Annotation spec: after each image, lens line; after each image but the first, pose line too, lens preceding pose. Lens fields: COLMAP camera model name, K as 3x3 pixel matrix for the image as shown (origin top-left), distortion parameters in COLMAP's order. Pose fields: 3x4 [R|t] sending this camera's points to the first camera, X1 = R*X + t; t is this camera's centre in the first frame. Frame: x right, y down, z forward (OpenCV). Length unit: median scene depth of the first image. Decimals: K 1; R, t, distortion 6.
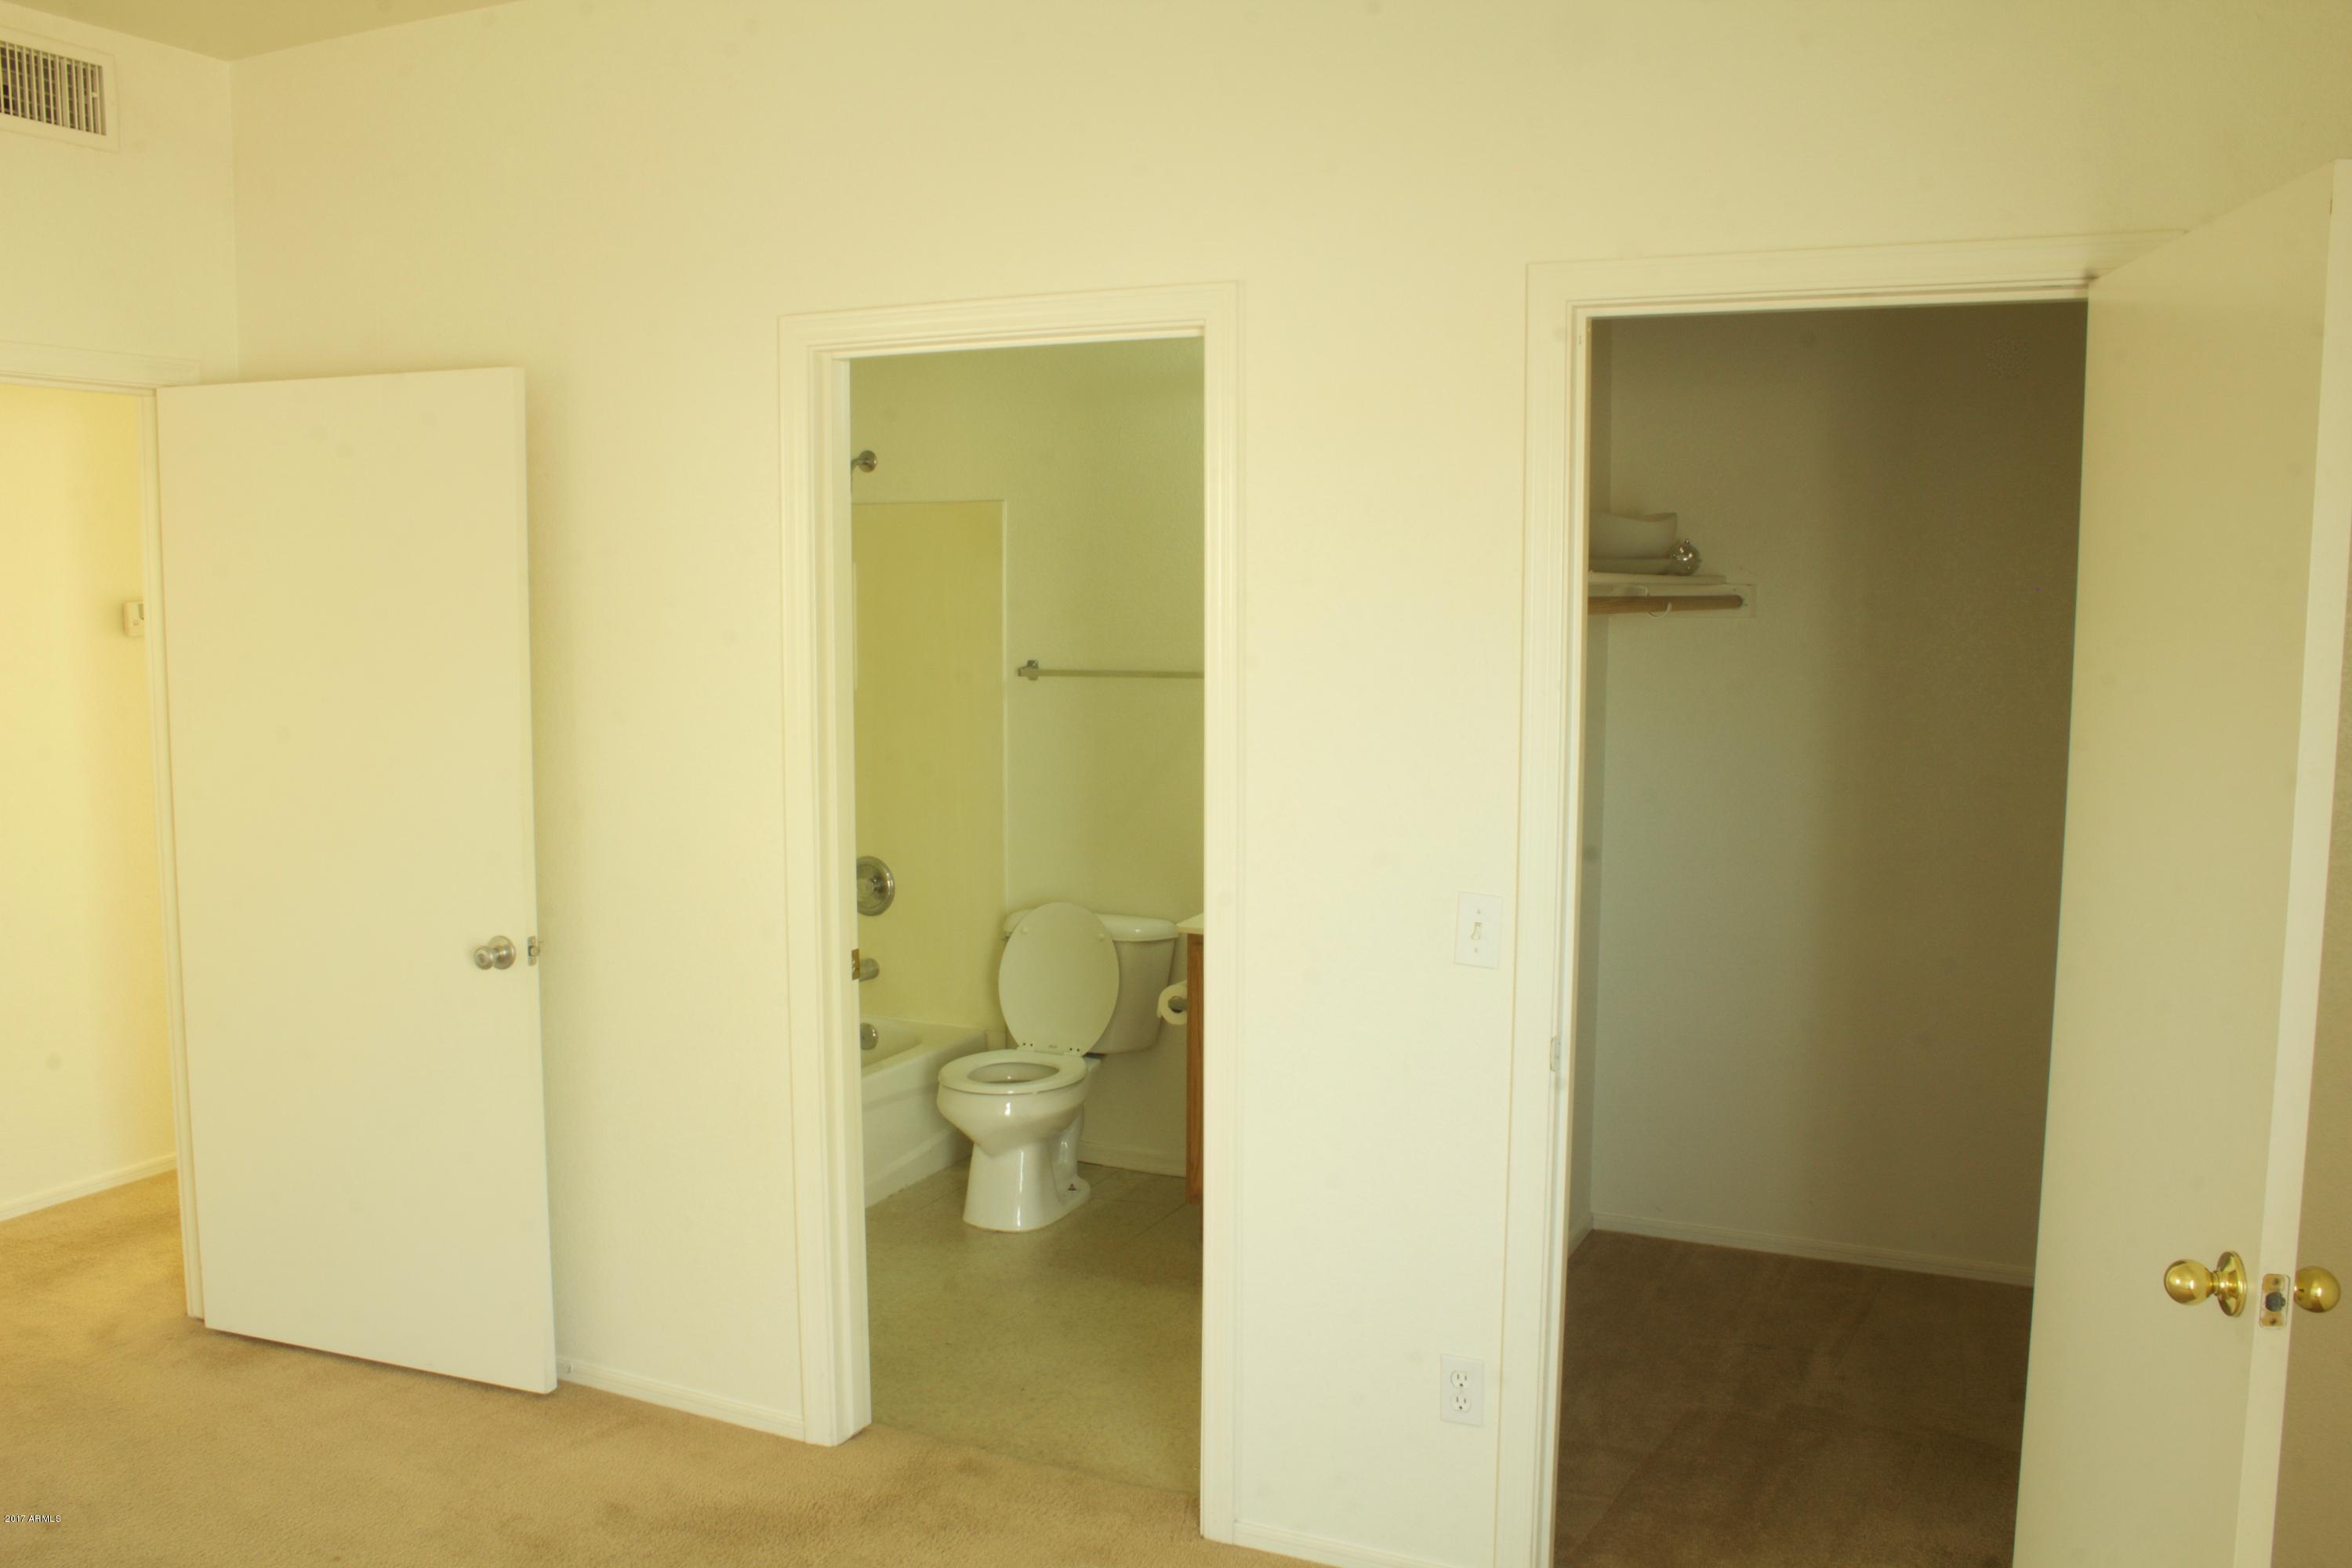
lens RADIAL K [[1921.8, 0, 1176.0], [0, 1921.8, 784.0], [0, 0, 1]] dist [-0.008966, -0.002454]
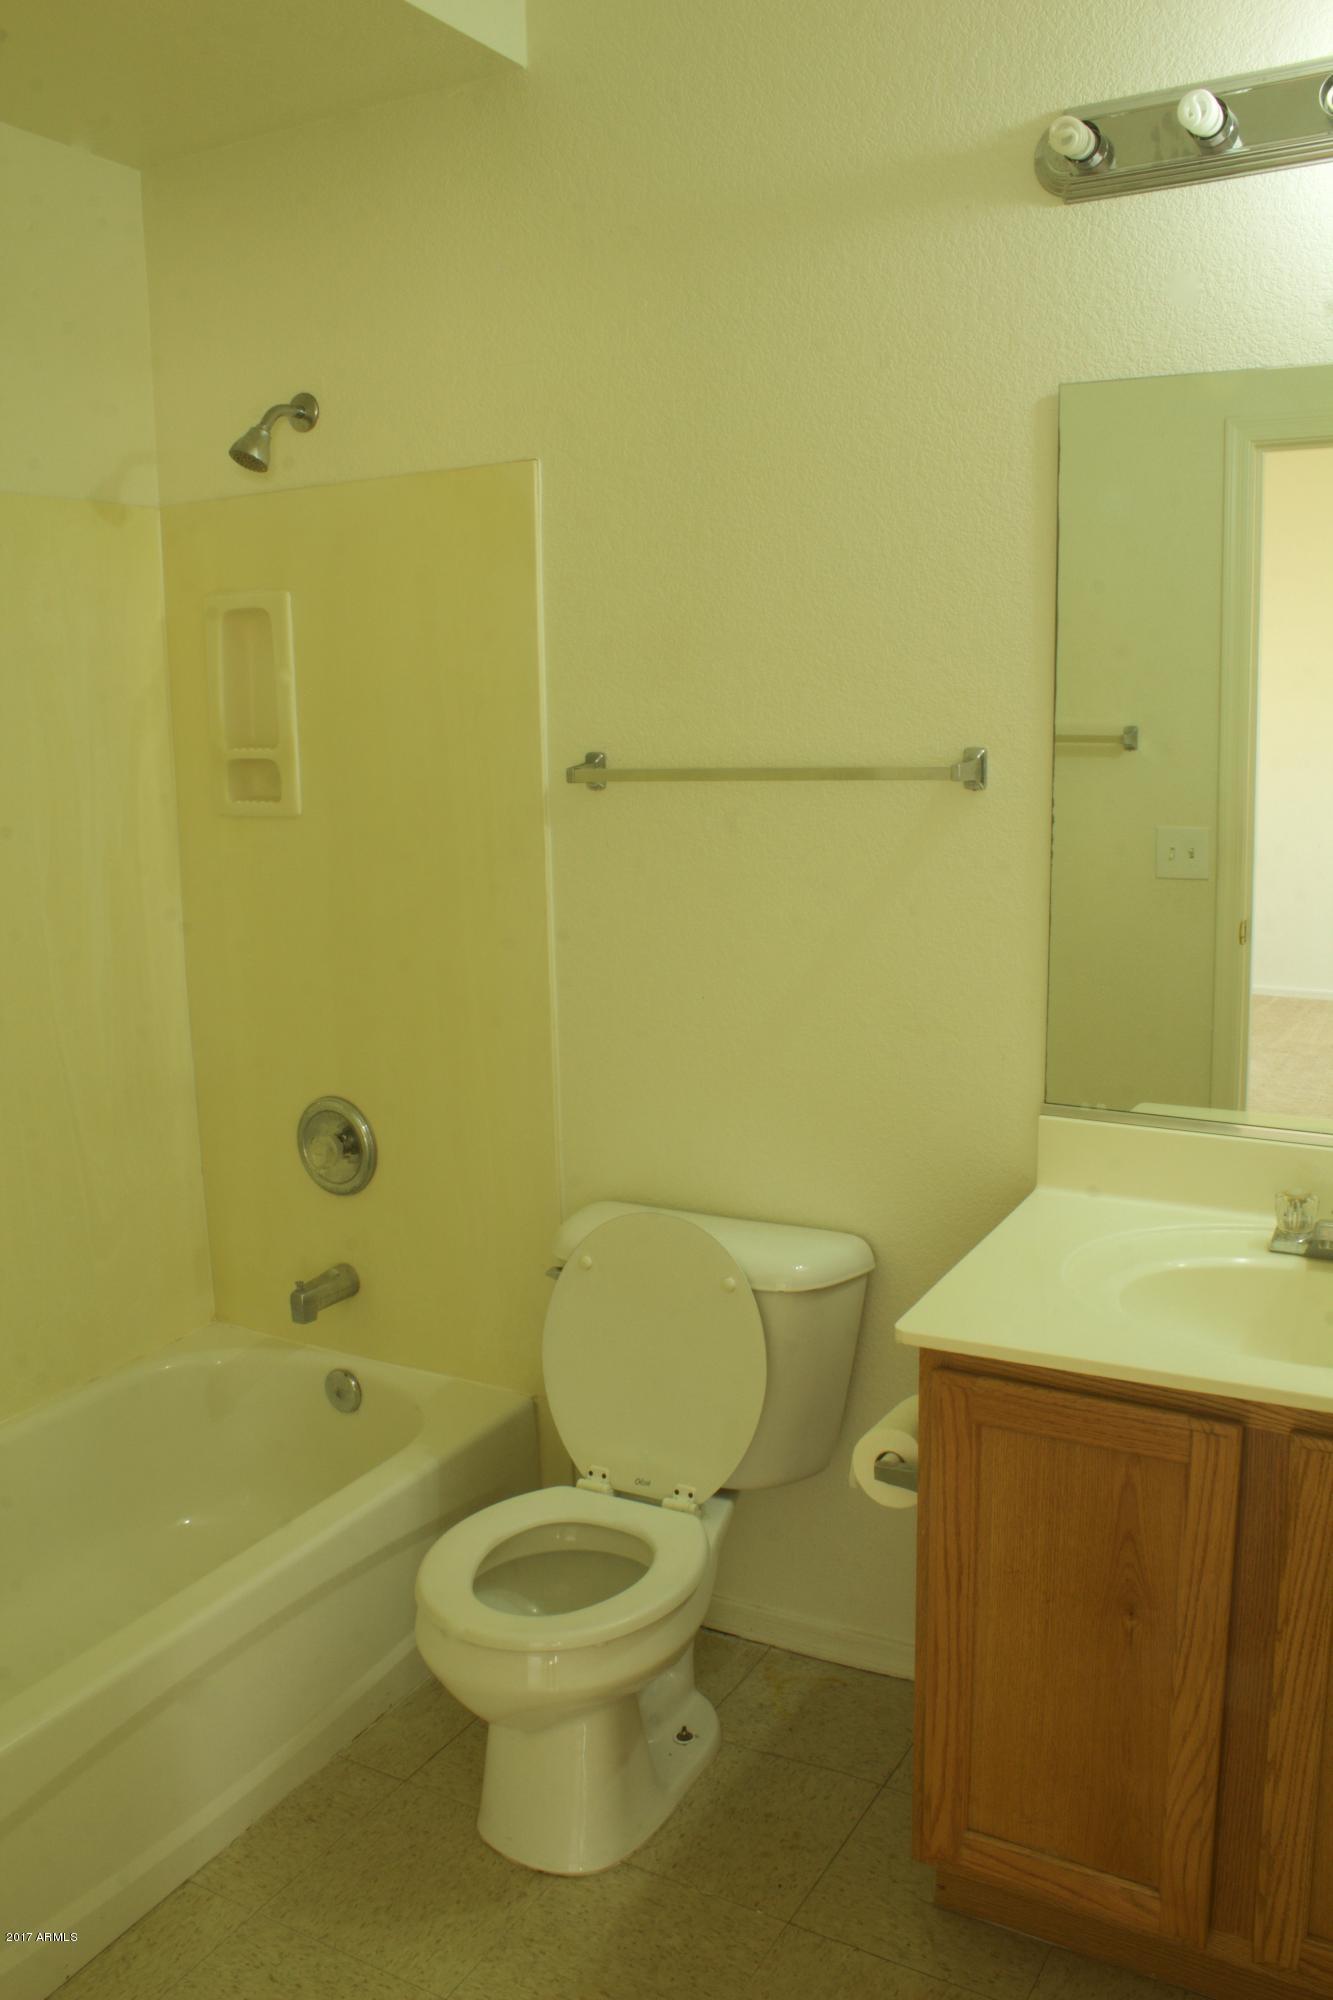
lens RADIAL K [[1634.1, 0, 666.5], [0, 1634.1, 1000.0], [0, 0, 1]] dist [-0.008966, -0.002454]
pose [[0.997205, -0.016036, -0.072966, -0.021714], [0.021831, 0.996610, 0.079328, -0.031405], [0.071447, -0.080699, 0.994175, 0.544493]]
